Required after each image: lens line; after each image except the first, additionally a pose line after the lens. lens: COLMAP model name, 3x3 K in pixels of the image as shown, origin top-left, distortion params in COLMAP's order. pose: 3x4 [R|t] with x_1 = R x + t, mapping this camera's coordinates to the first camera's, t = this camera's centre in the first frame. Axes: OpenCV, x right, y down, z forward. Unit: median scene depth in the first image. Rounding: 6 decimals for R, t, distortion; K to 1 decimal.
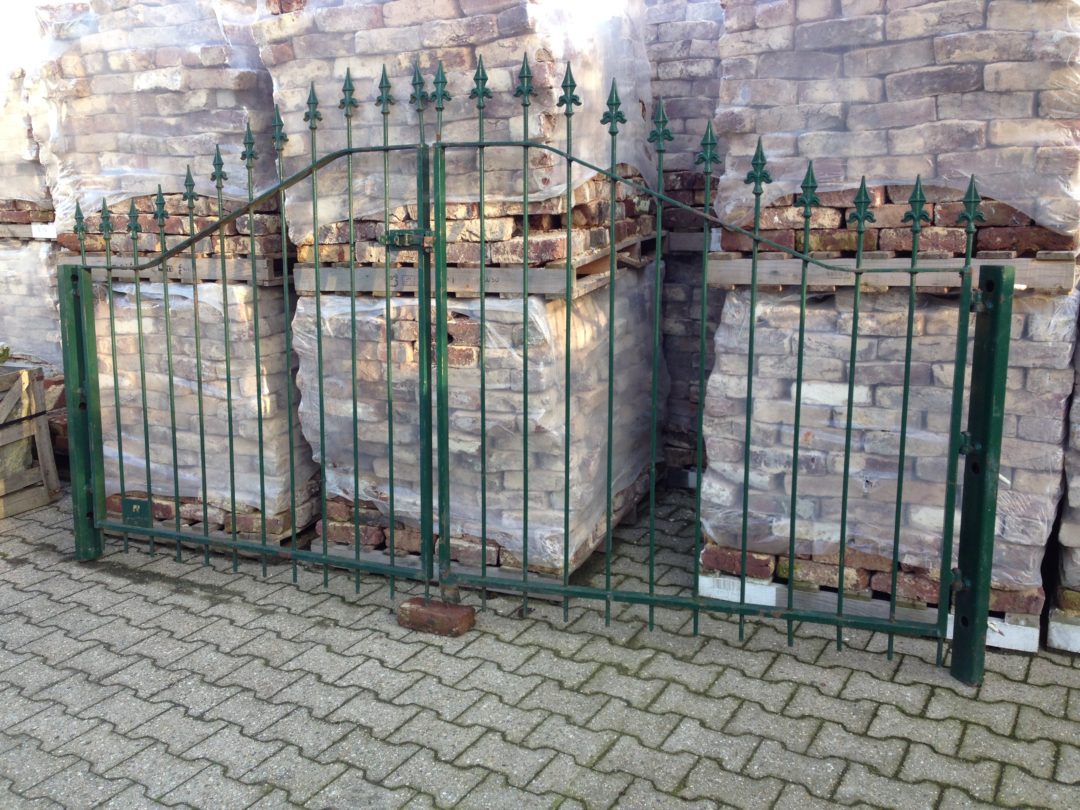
lens RADIAL K [[970.6, 0, 541.2], [0, 970.6, 405.4], [0, 0, 1]] dist [0.067294, -0.083648]
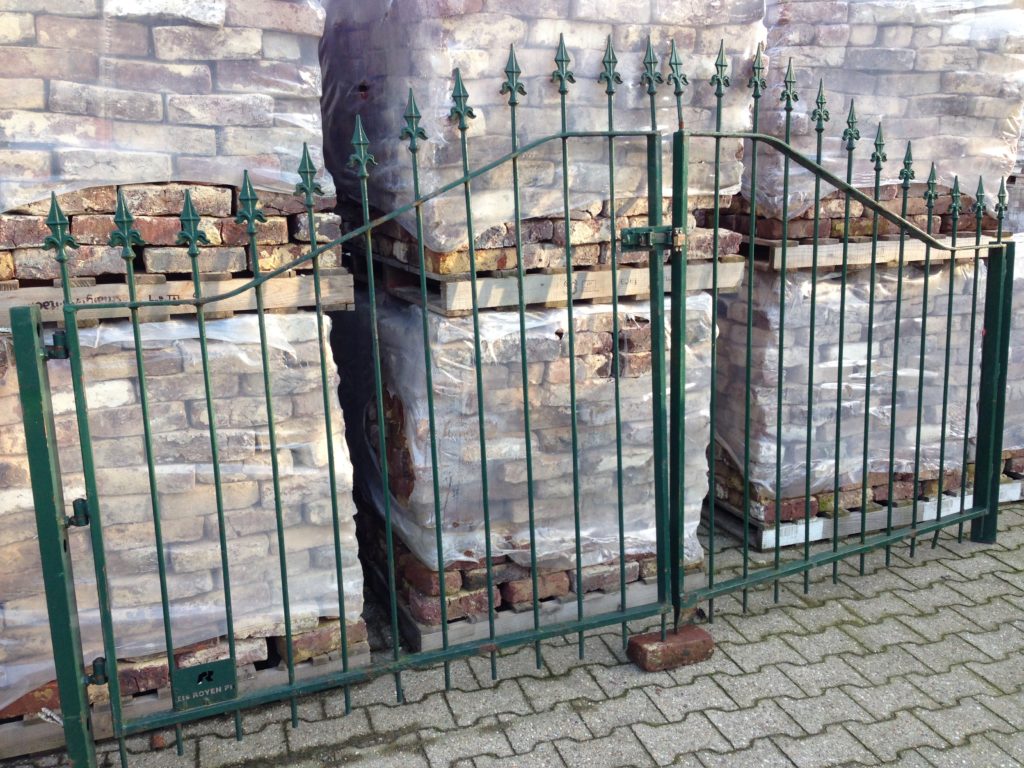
lens RADIAL K [[920.3, 0, 507.3], [0, 920.3, 381.0], [0, 0, 1]] dist [0.067294, -0.083648]
pose [[0.665104, -0.146533, 0.732232, -0.828515], [0.149251, 0.986859, 0.061920, -0.109851], [-0.731683, 0.068103, 0.678234, 0.516134]]
